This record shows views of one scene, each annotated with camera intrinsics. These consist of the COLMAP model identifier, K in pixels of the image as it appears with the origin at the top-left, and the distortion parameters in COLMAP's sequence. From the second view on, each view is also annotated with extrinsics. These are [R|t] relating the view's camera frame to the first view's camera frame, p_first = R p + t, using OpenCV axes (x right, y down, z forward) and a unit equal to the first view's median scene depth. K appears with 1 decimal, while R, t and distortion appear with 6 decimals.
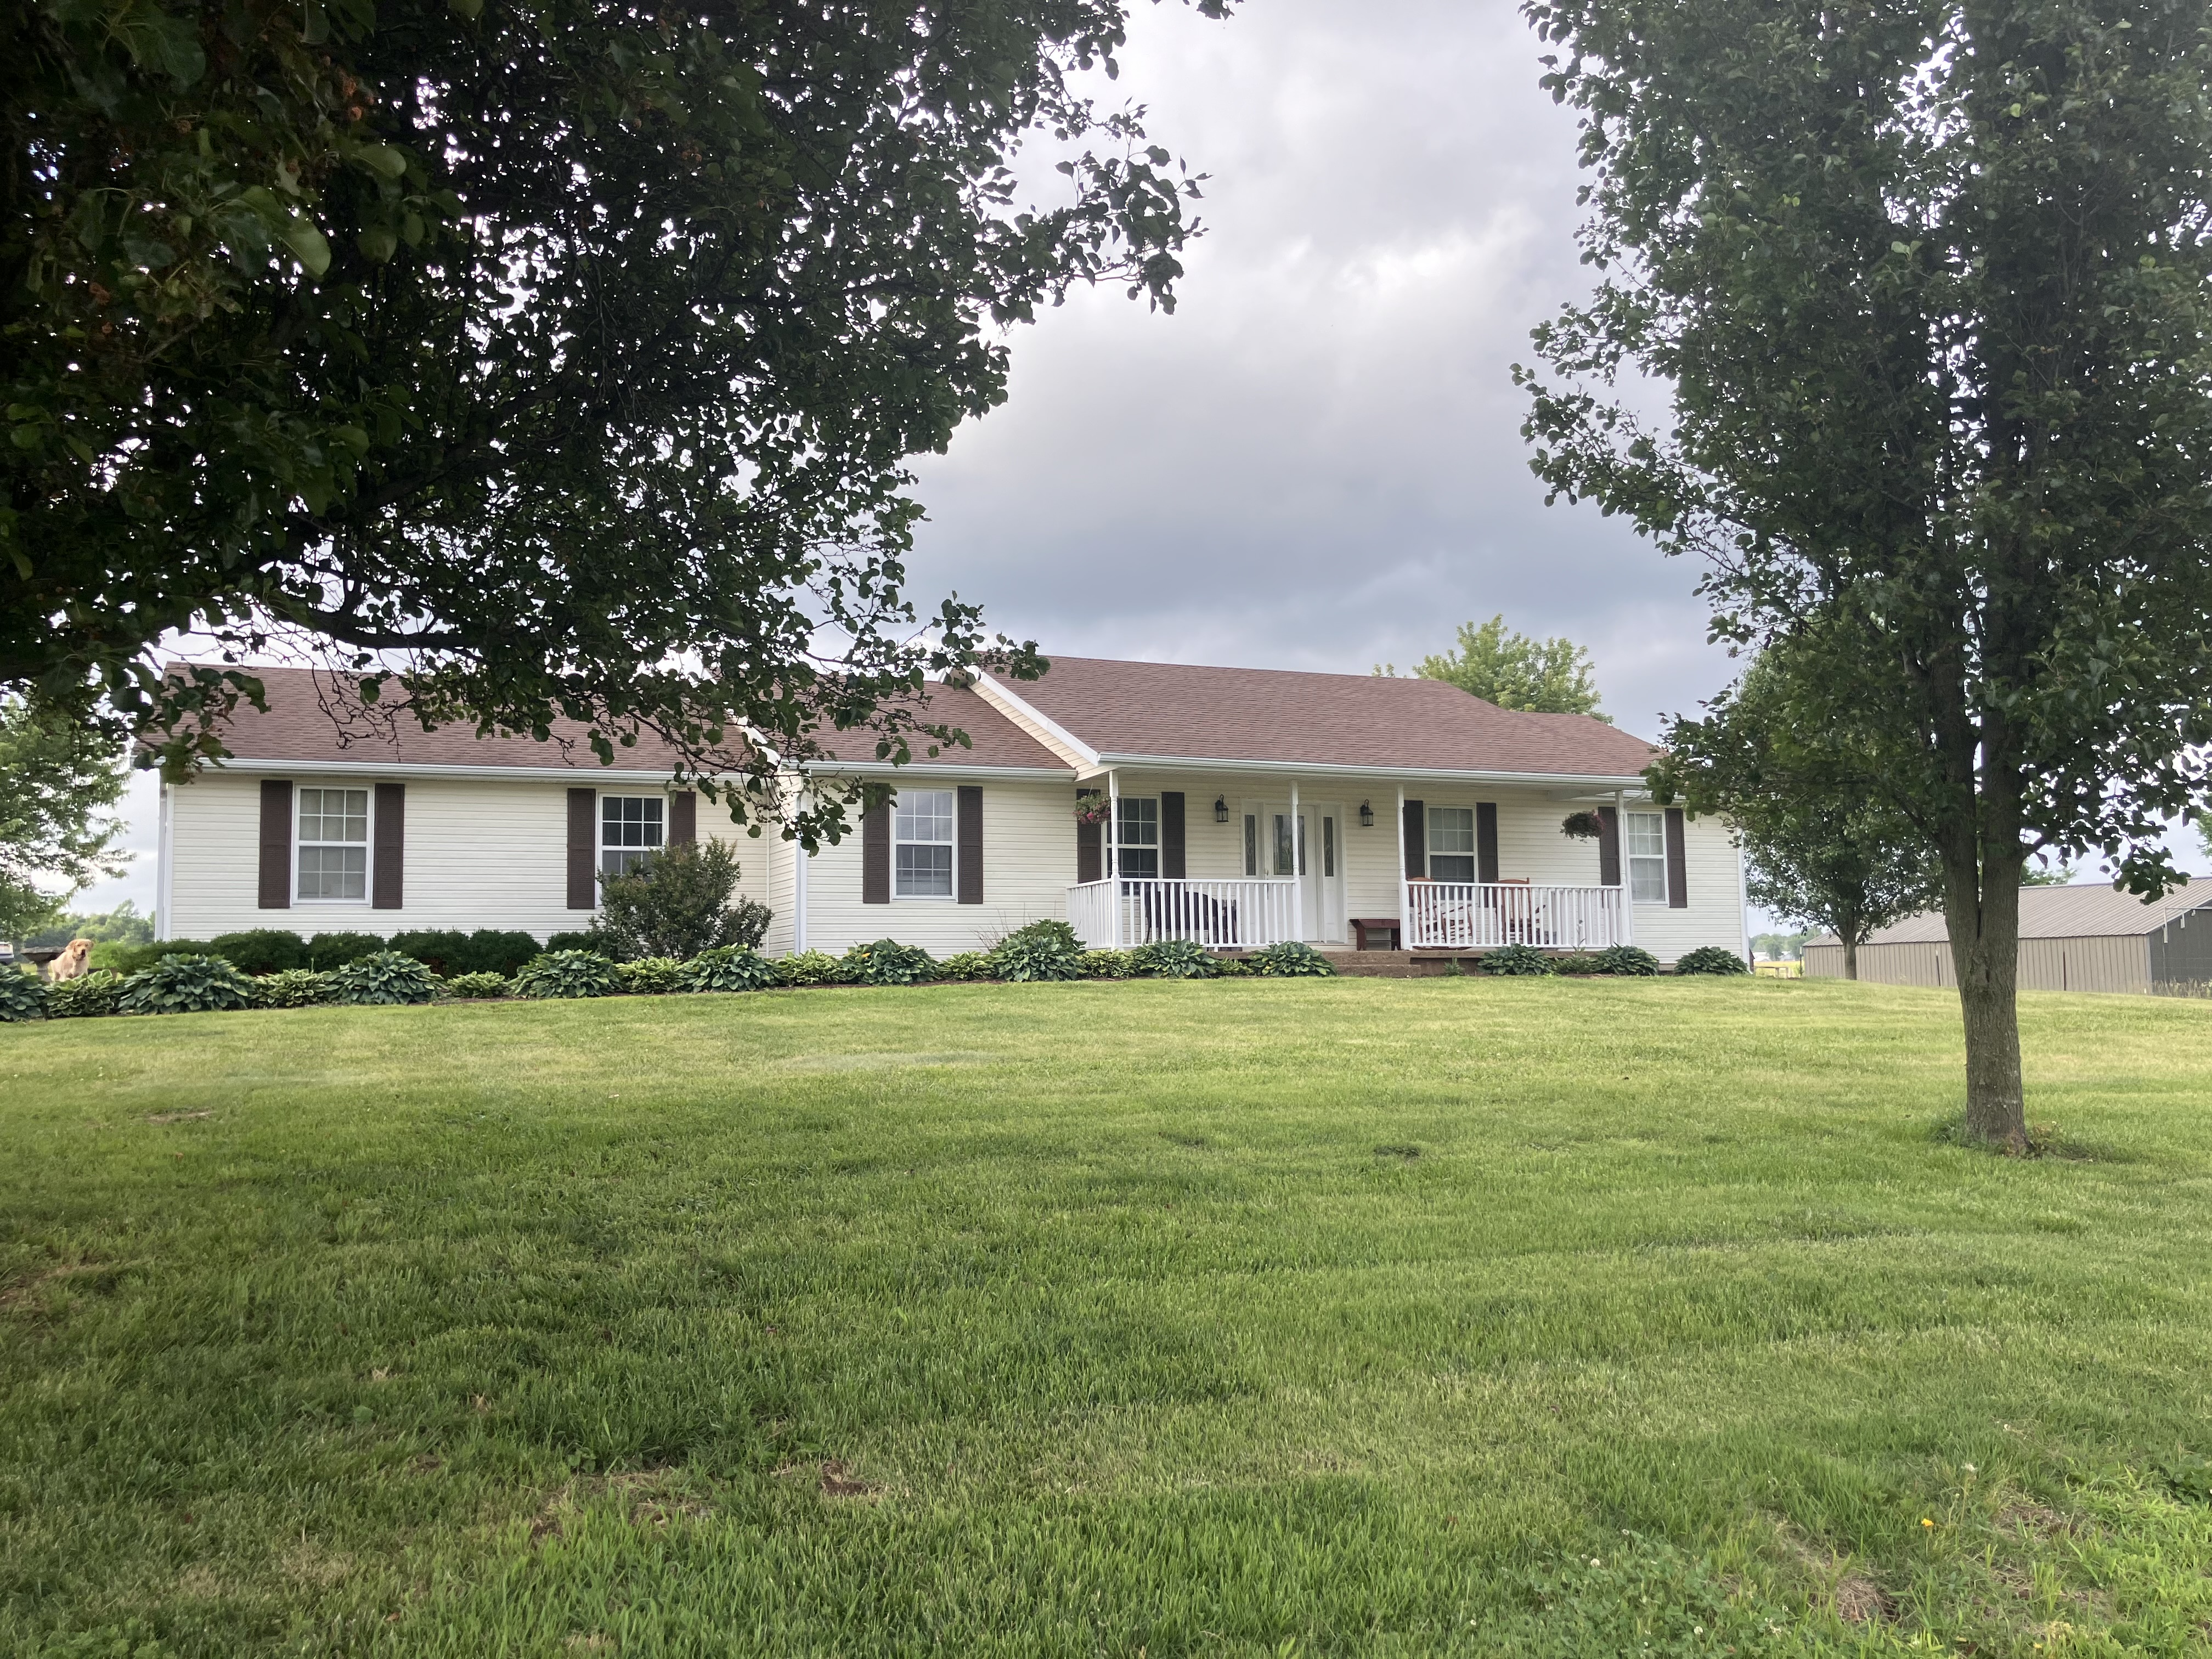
lens RADIAL K [[1809.6, 0, 1106.0], [0, 1809.6, 829.5], [0, 0, 1]] dist [0.006262, -0.000756]
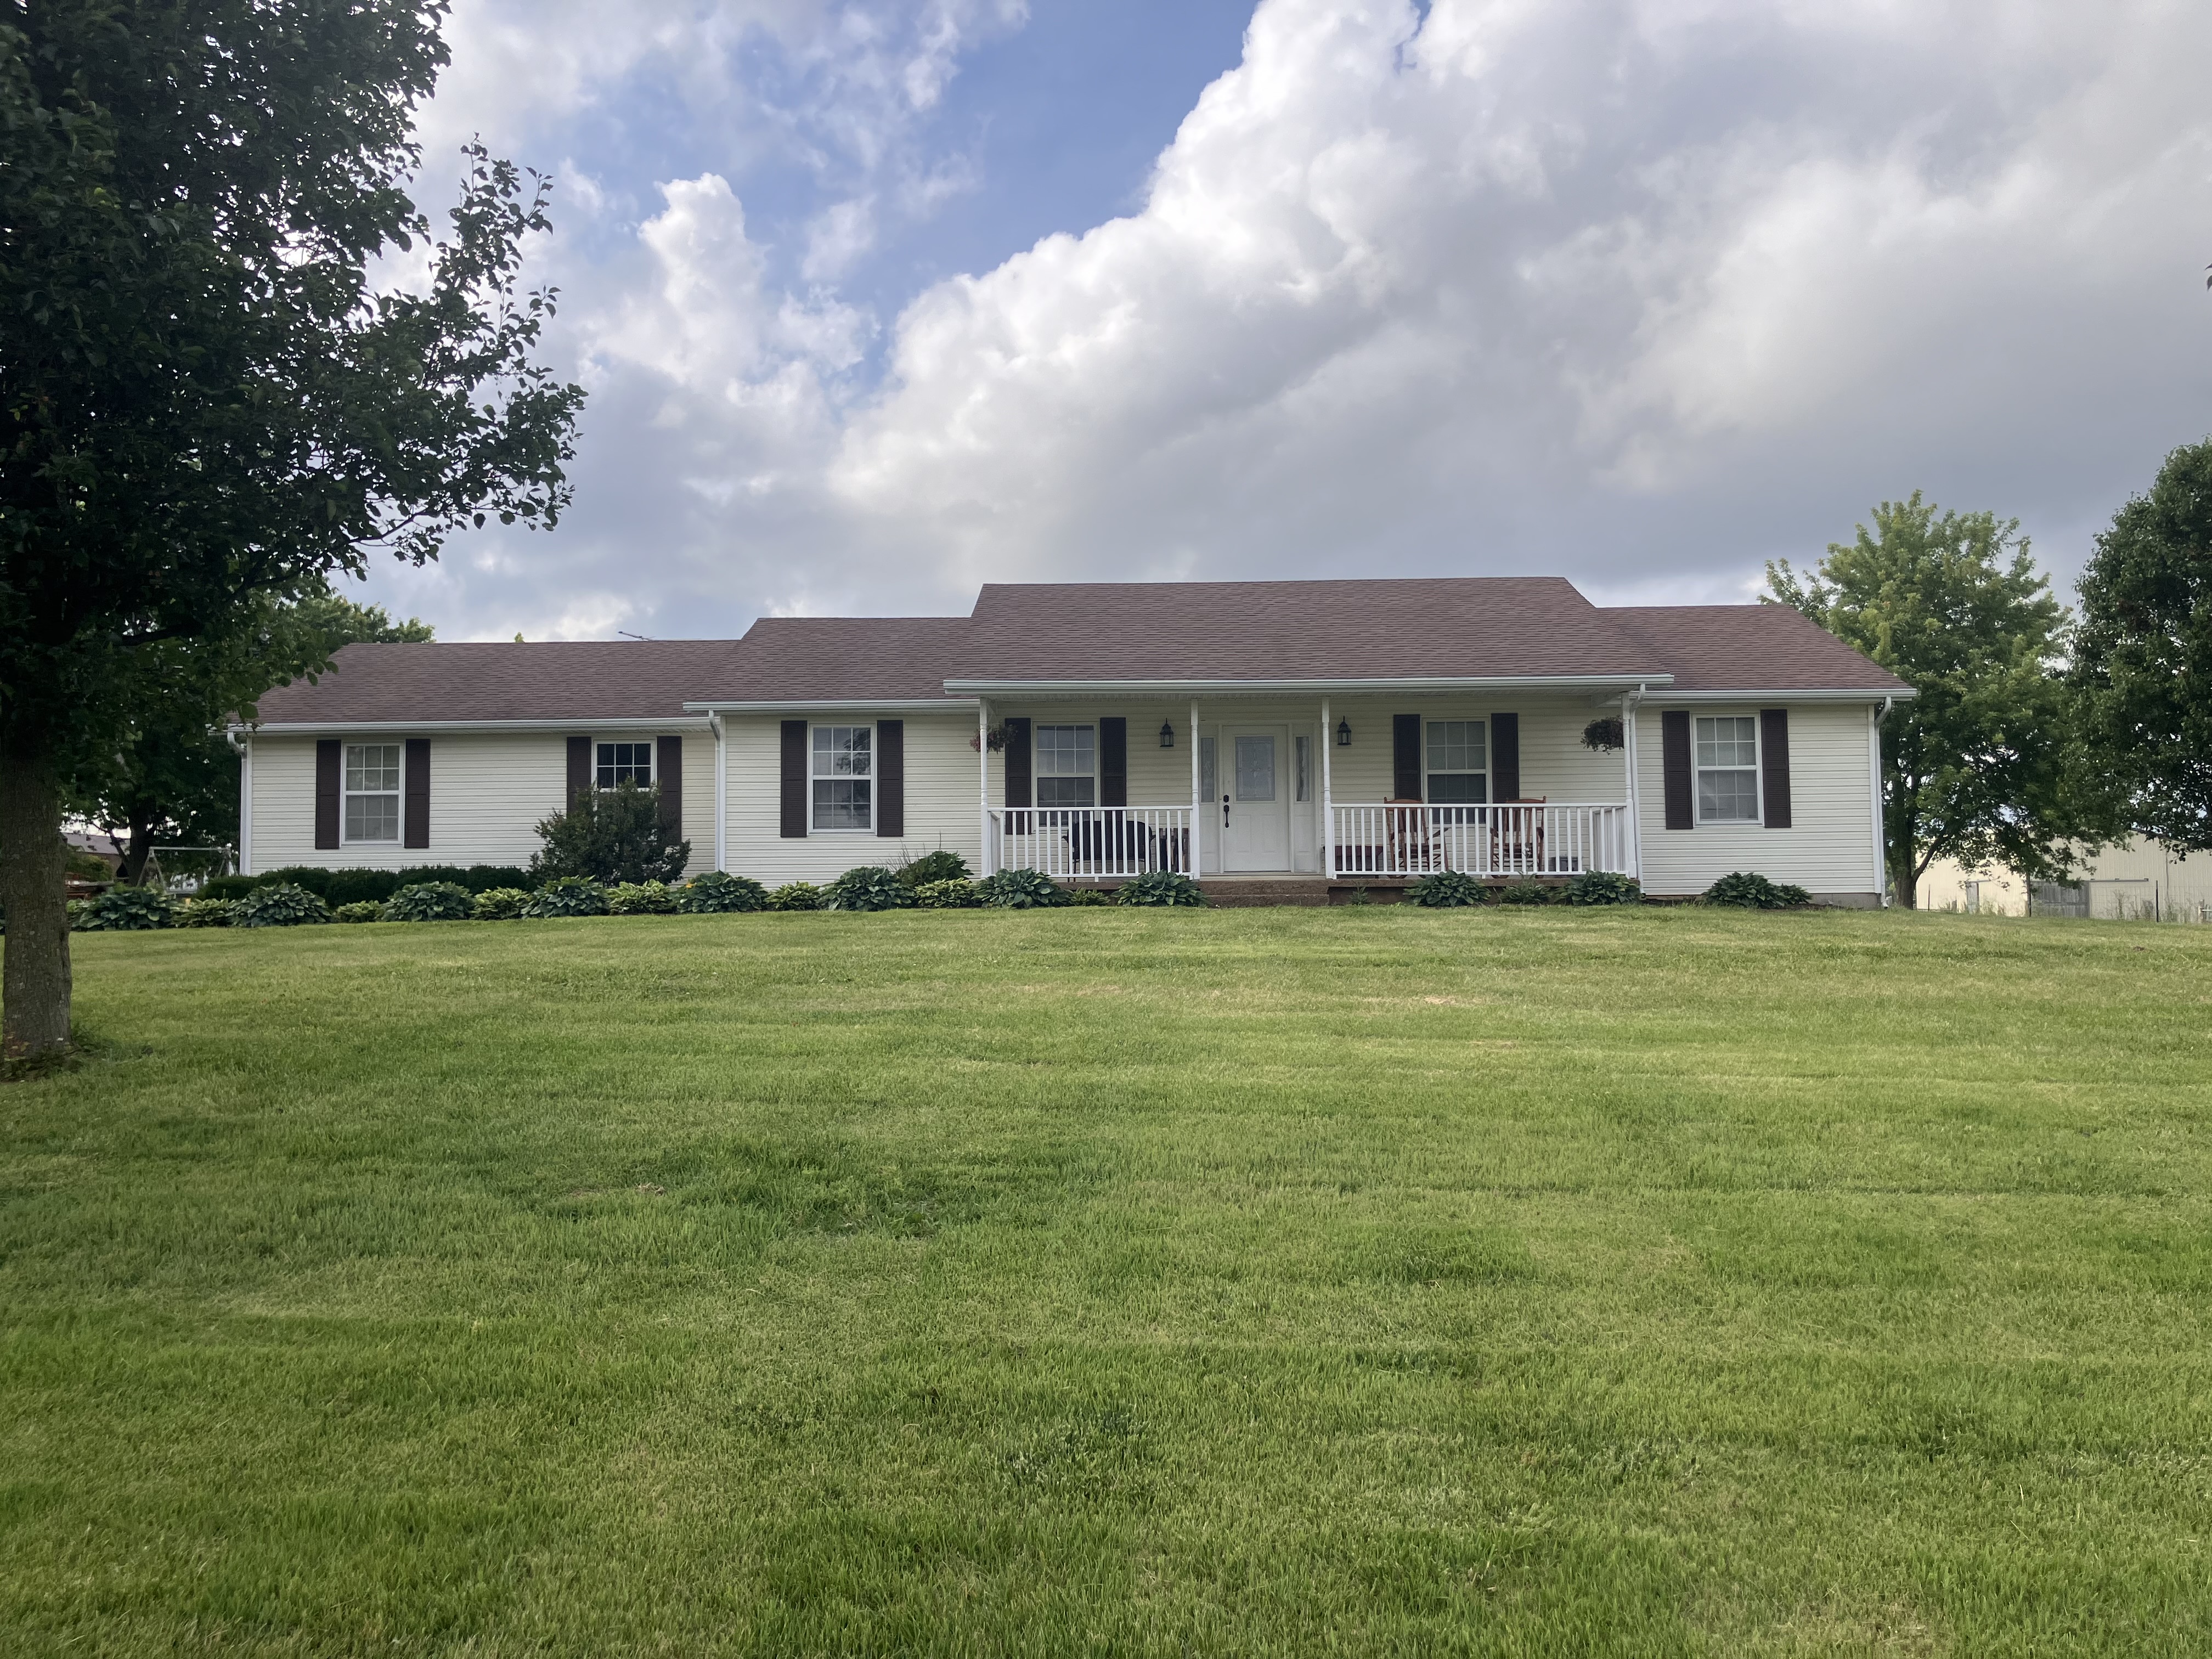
lens RADIAL K [[1809.6, 0, 1106.0], [0, 1809.6, 829.5], [0, 0, 1]] dist [0.006262, -0.000756]
pose [[0.909107, -0.017909, -0.416178, 0.434527], [0.030896, 0.999222, 0.024492, 0.015449], [0.415415, -0.035125, 0.908953, 0.121785]]
